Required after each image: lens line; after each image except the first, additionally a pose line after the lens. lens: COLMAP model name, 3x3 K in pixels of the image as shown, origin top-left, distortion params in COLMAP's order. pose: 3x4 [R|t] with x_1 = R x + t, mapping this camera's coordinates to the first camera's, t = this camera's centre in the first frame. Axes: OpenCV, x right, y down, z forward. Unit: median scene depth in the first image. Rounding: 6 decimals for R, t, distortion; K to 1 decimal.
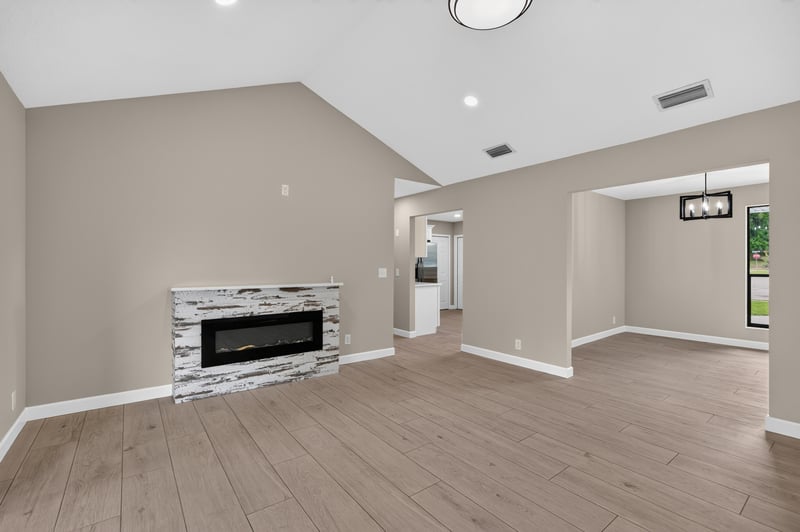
lens RADIAL K [[370.6, 0, 399.0], [0, 370.6, 262.3], [0, 0, 1]] dist [-0.003272, -0.000183]
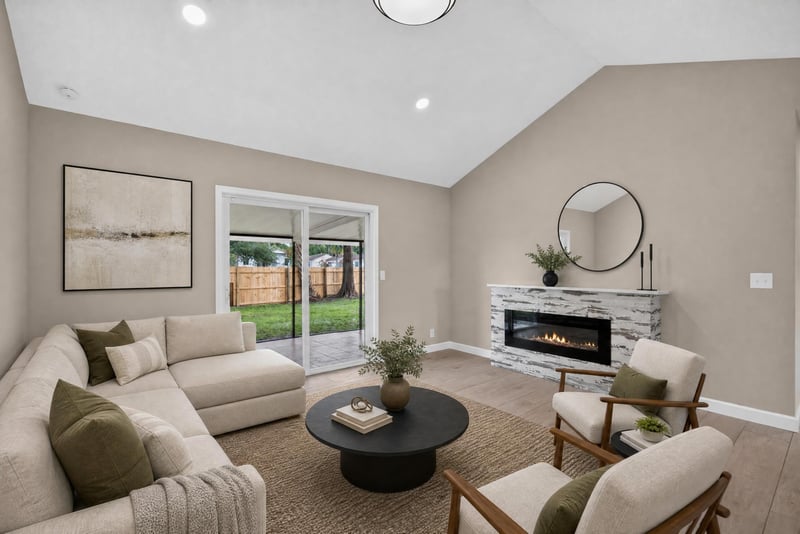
lens RADIAL K [[370.6, 0, 399.0], [0, 370.6, 263.3], [0, 0, 1]] dist [-0.003272, -0.000183]
pose [[-0.001363, -0.017057, -0.999854, 0.741719], [0.006299, 0.999835, -0.017066, 0.009815], [0.999979, -0.006322, -0.001255, 0.571817]]
